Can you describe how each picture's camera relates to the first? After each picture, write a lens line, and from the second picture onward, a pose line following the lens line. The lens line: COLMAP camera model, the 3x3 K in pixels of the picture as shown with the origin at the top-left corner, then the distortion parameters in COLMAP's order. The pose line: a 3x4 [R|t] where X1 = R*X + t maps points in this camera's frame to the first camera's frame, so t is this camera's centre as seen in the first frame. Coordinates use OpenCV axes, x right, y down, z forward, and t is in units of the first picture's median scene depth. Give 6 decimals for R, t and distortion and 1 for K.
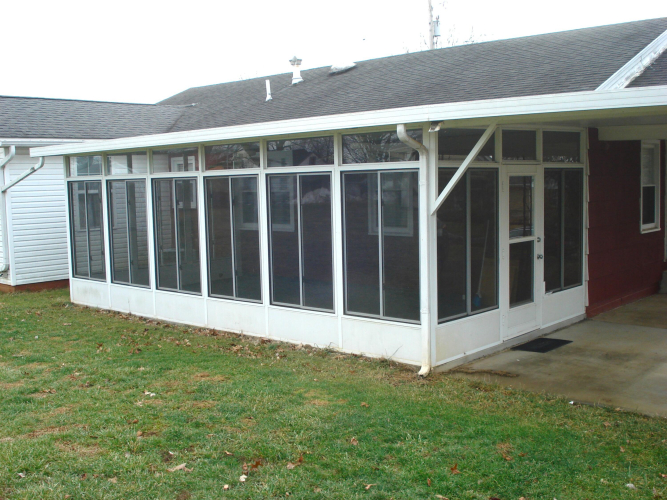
lens RADIAL K [[751.1, 0, 333.4], [0, 751.1, 250.5], [0, 0, 1]] dist [-0.103841, 0.000000]
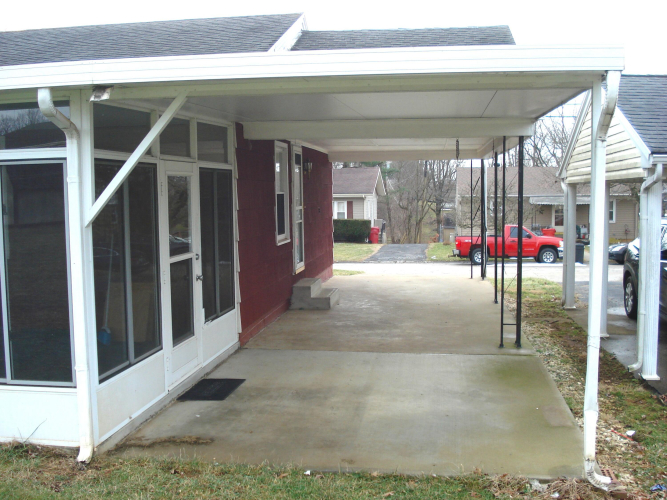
lens RADIAL K [[751.1, 0, 332.3], [0, 751.1, 251.7], [0, 0, 1]] dist [-0.103841, 0.000000]
pose [[0.831467, -0.034389, 0.554508, -0.052766], [0.045843, 0.998926, -0.006789, -0.008686], [-0.553679, 0.031065, 0.832150, 0.279580]]
